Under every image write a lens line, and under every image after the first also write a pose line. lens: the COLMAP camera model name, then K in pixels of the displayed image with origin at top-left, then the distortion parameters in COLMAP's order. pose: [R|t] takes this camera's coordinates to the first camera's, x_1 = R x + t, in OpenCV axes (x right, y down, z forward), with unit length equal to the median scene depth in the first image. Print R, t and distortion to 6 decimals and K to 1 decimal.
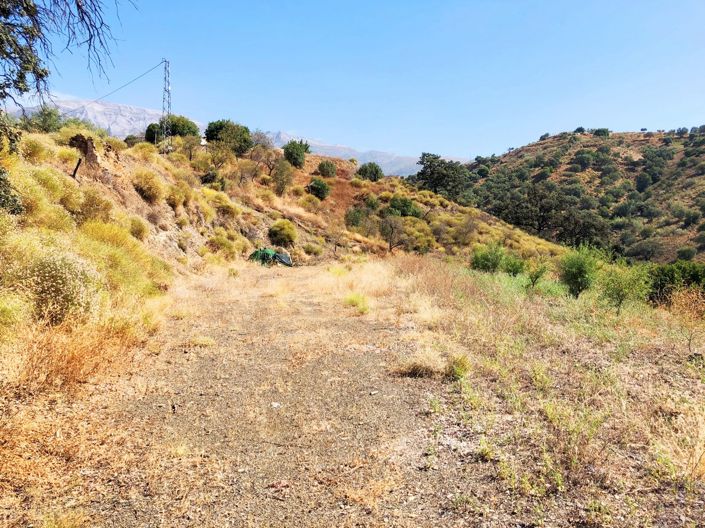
lens RADIAL K [[557.1, 0, 353.4], [0, 557.1, 263.7], [0, 0, 1]] dist [0.012007, -0.029432]
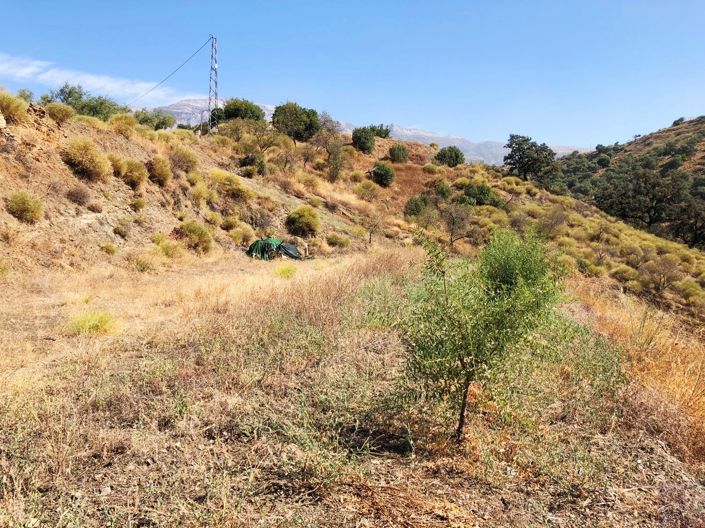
lens RADIAL K [[557.1, 0, 349.9], [0, 557.1, 267.6], [0, 0, 1]] dist [0.012007, -0.029432]
pose [[0.979888, 0.026774, -0.197743, 0.067678], [-0.022872, 0.999497, 0.021990, -0.001700], [0.198232, -0.017025, 0.980007, 0.095585]]
